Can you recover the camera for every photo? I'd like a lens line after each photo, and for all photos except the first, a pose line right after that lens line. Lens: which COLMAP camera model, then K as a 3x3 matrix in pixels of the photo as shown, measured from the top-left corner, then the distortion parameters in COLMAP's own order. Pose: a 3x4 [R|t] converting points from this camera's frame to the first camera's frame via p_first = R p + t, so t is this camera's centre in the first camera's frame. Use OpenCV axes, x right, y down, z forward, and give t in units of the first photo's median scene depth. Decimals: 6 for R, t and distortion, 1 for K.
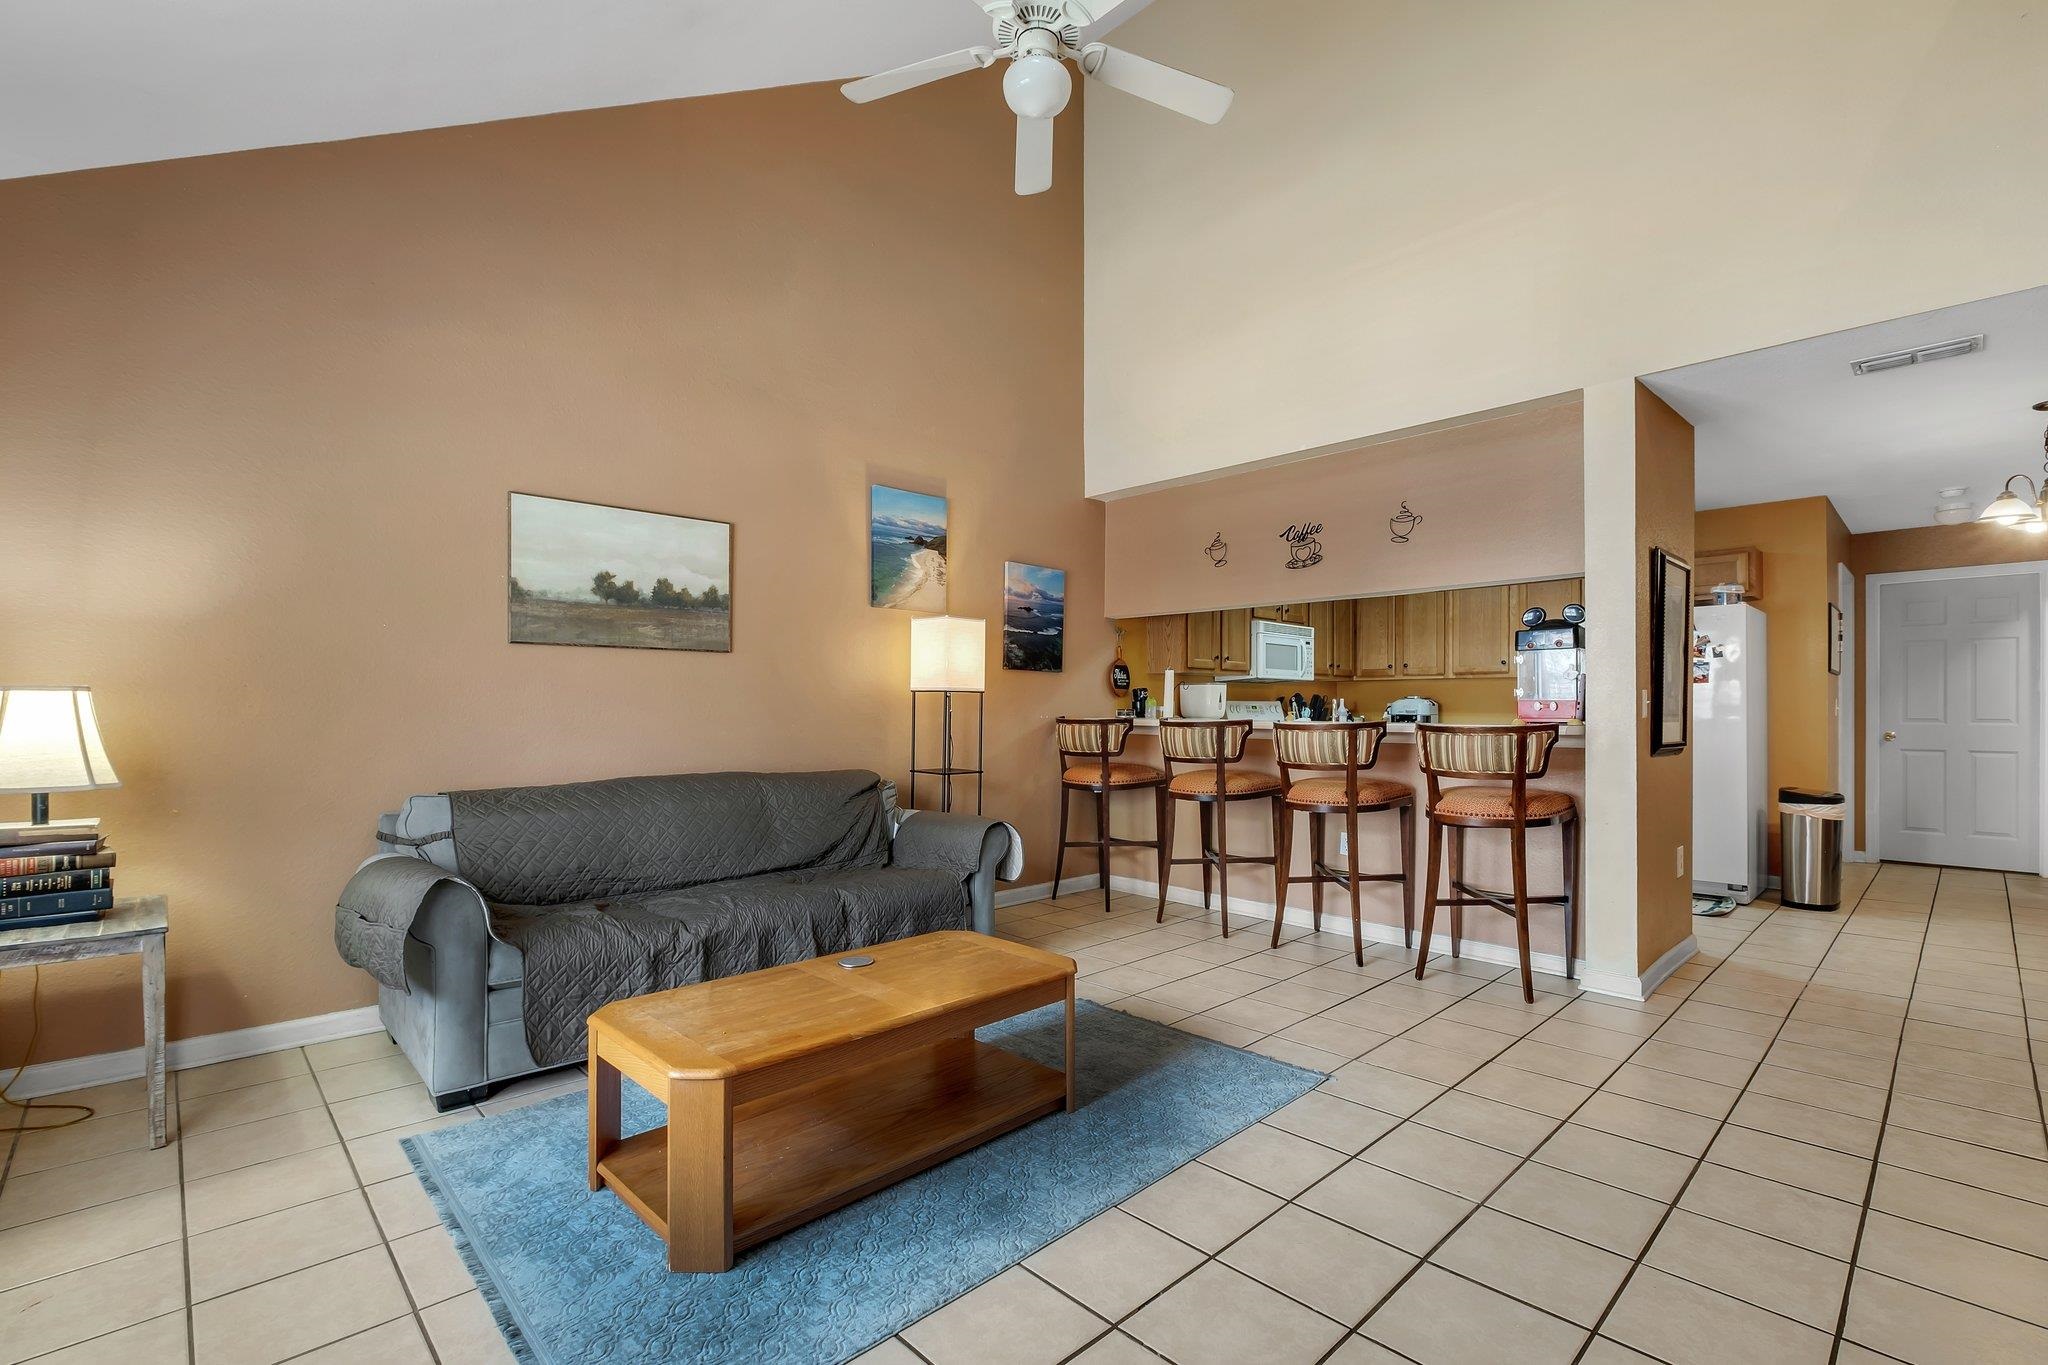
lens RADIAL K [[913.9, 0, 1015.0], [0, 913.9, 688.9], [0, 0, 1]] dist [-0.002397, 0.000047]
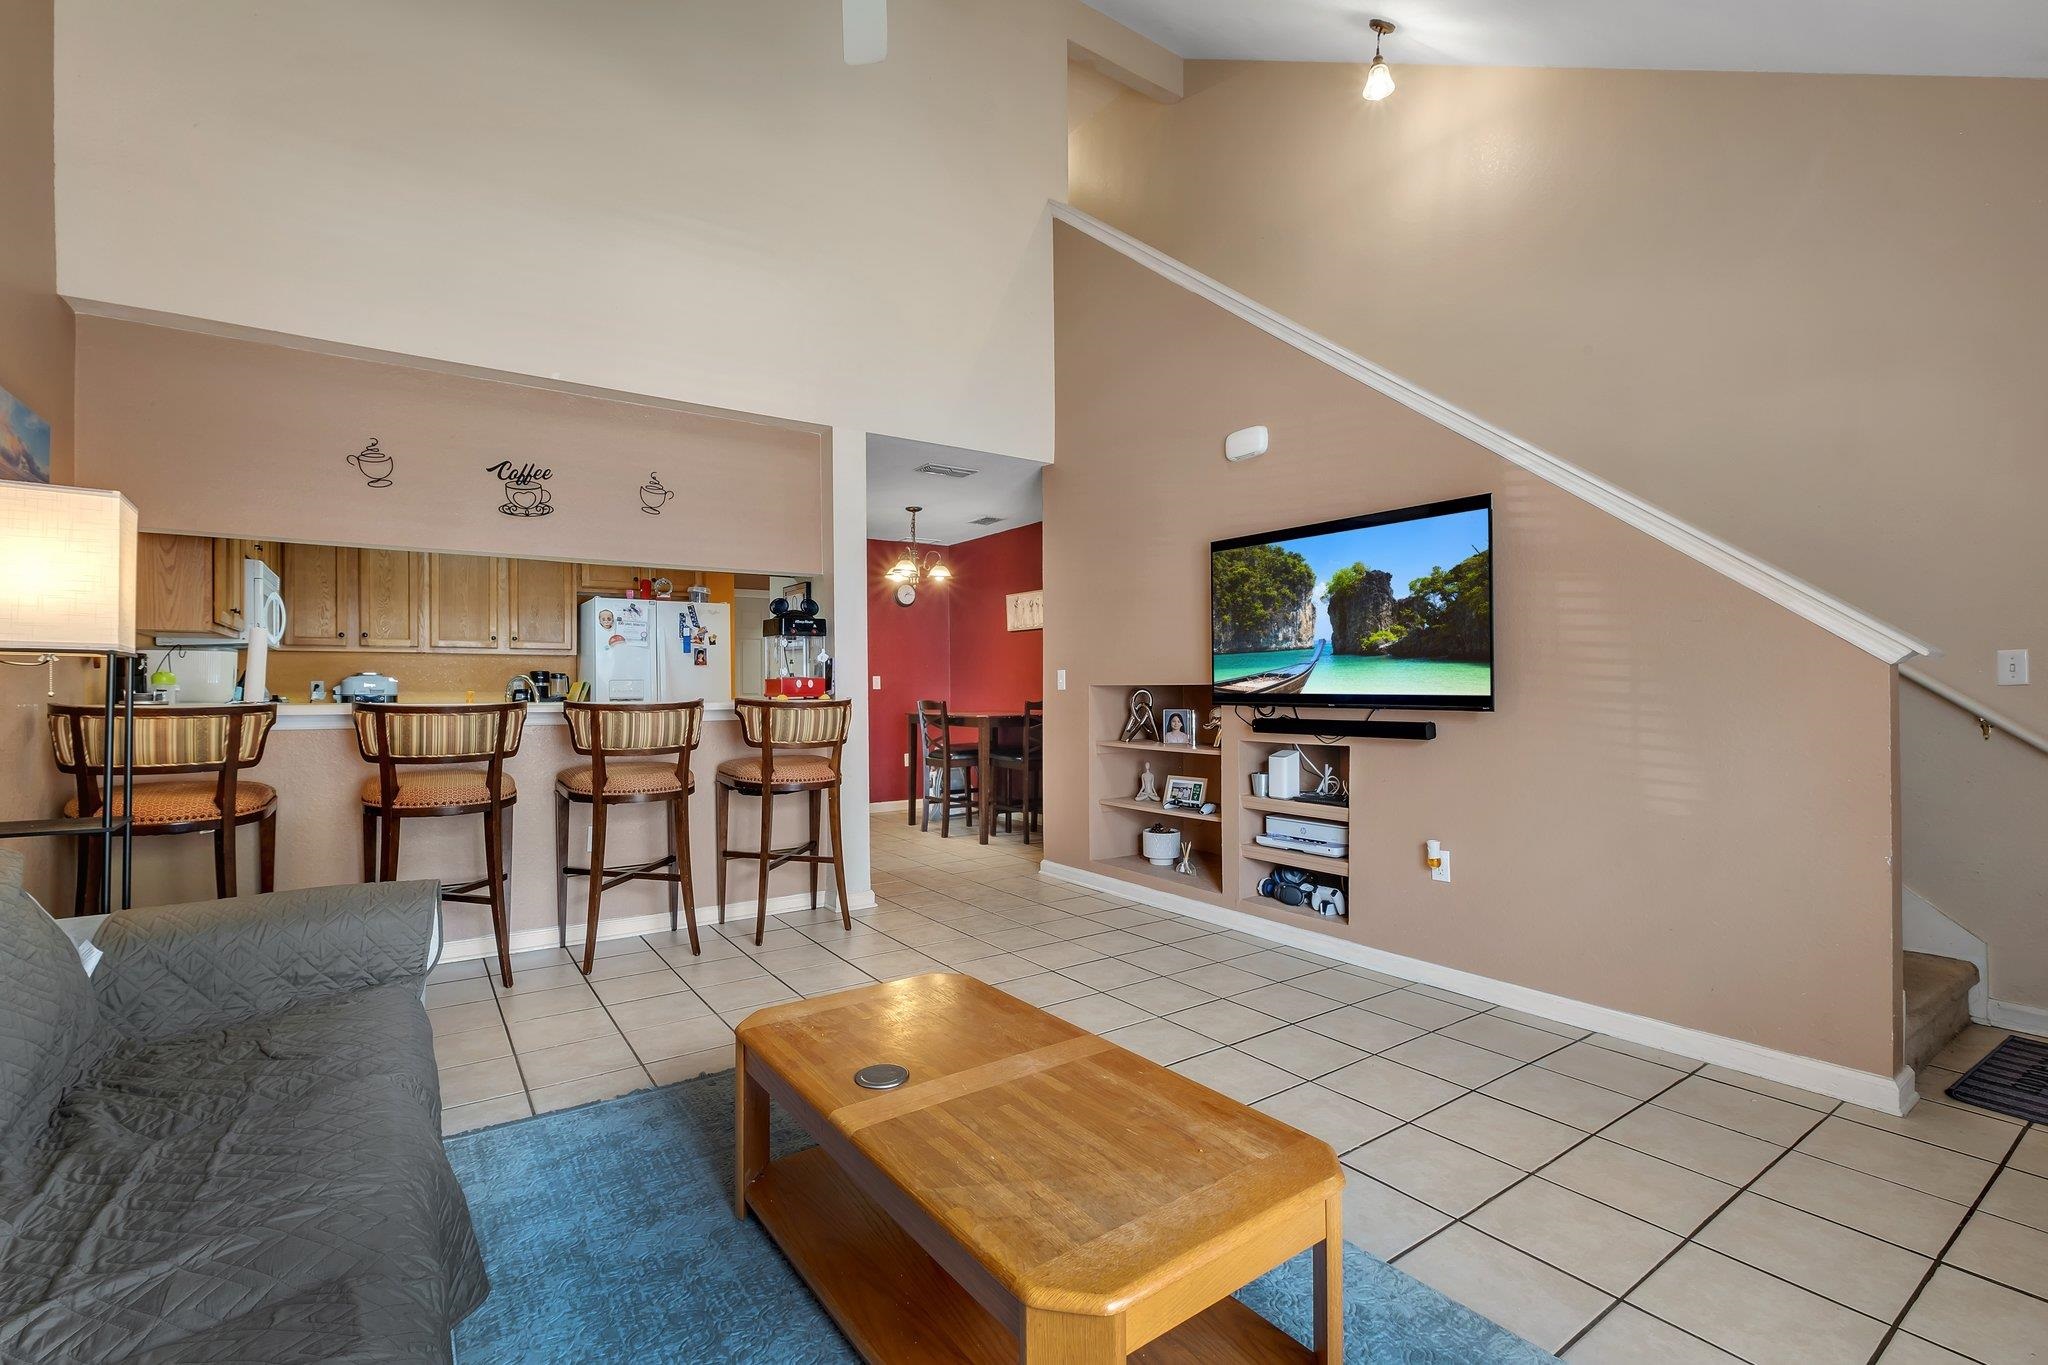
lens RADIAL K [[913.9, 0, 1015.0], [0, 913.9, 688.9], [0, 0, 1]] dist [-0.002397, 0.000047]
pose [[0.160068, -0.005385, 0.987091, -0.421144], [-0.020060, 0.999761, 0.008707, 0.006663], [-0.986902, -0.021195, 0.159922, 0.421215]]
